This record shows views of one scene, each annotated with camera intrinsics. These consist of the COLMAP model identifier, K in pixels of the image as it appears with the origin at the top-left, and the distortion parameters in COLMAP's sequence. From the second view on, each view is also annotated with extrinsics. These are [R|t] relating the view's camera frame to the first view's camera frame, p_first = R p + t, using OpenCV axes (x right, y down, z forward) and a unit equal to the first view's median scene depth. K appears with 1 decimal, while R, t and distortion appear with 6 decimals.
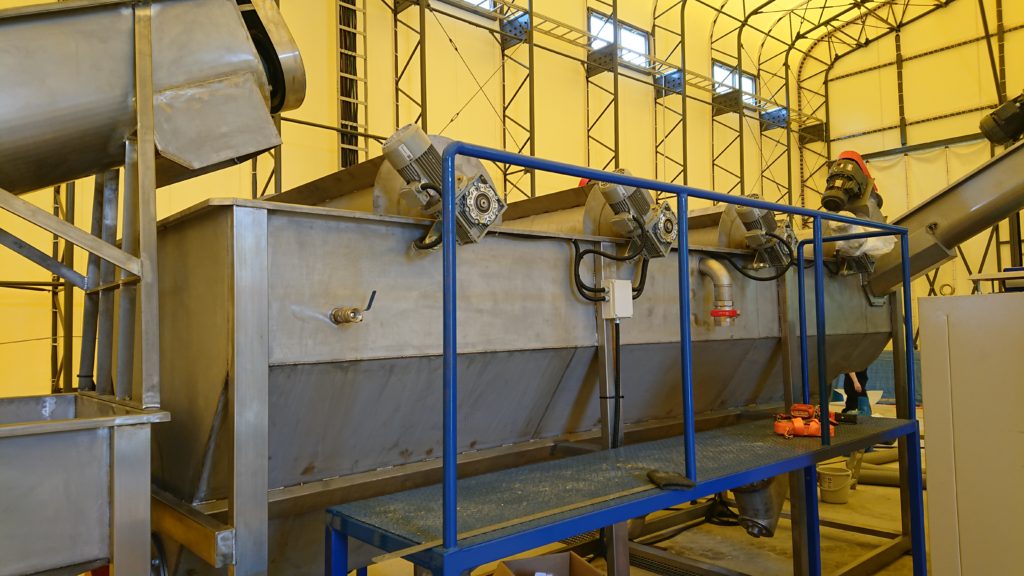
lens RADIAL K [[697.6, 0, 517.9], [0, 697.6, 292.4], [0, 0, 1]] dist [0.065895, -0.001158]
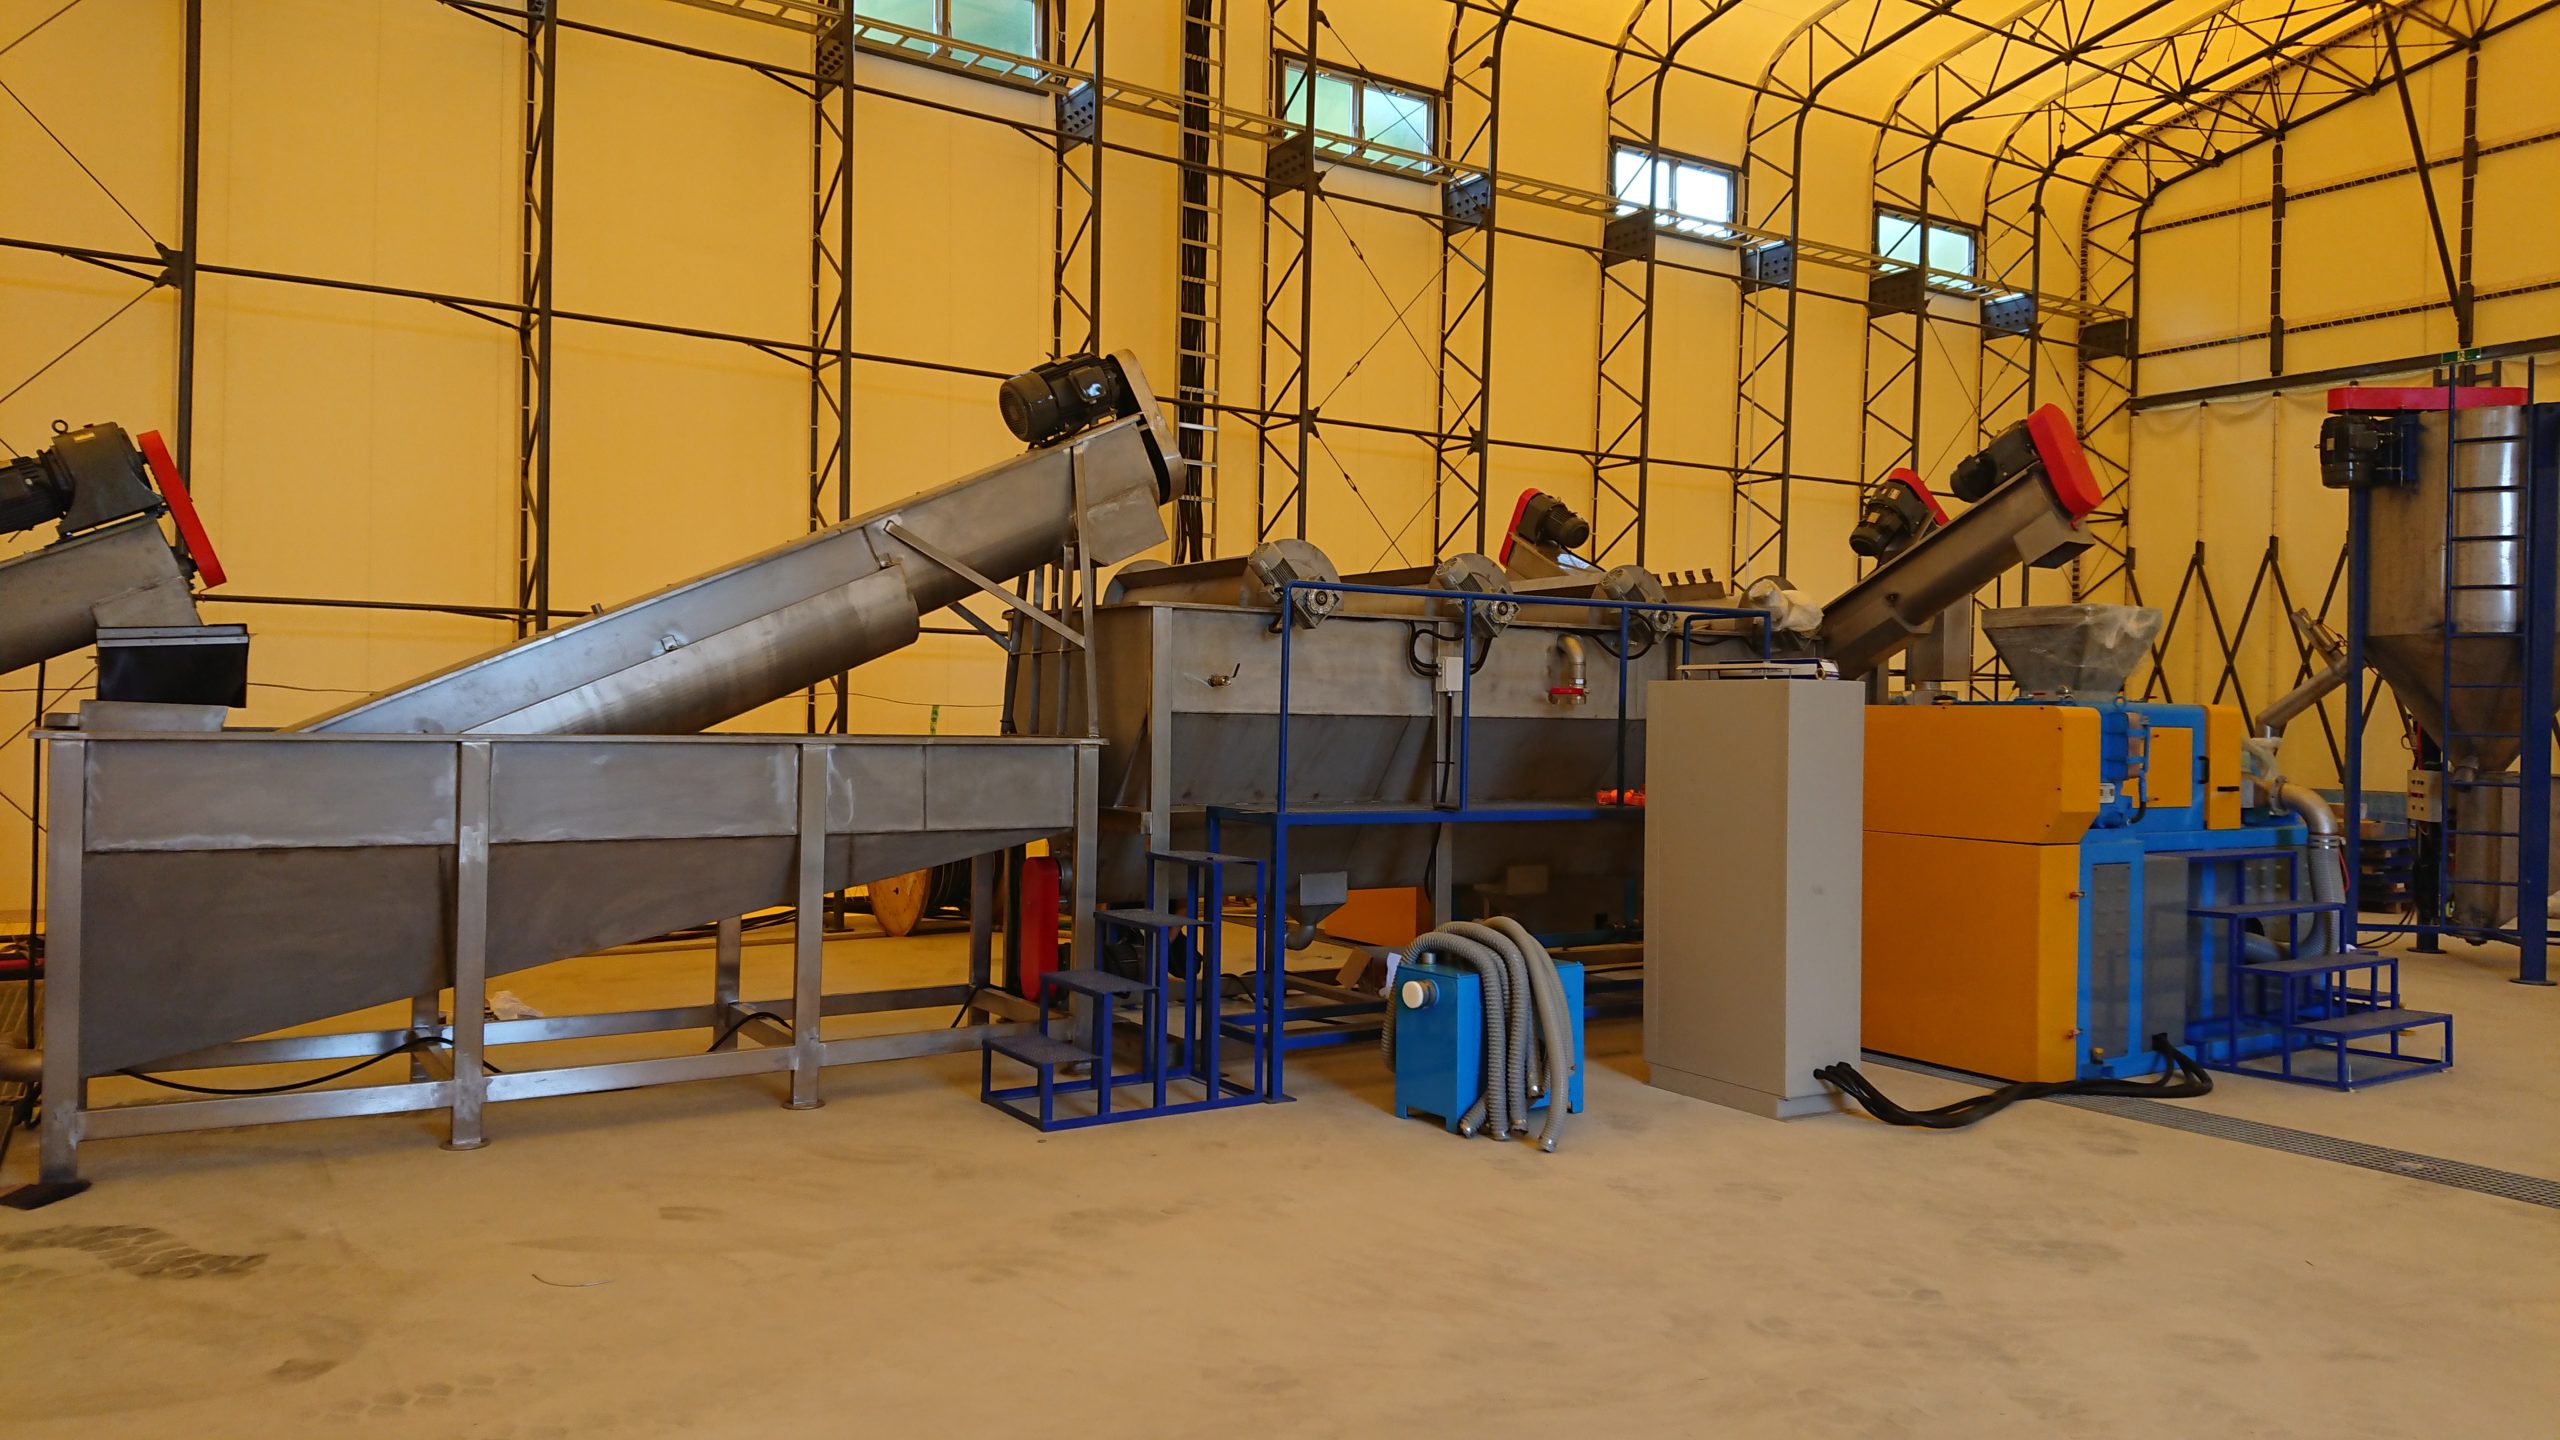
lens RADIAL K [[1743.9, 0, 1294.6], [0, 1743.9, 731.1], [0, 0, 1]] dist [0.065895, -0.001158]
pose [[0.988667, 0.040309, -0.144611, 0.082509], [-0.031980, 0.997718, 0.059465, -0.015625], [0.146677, -0.054166, 0.987700, -0.484899]]
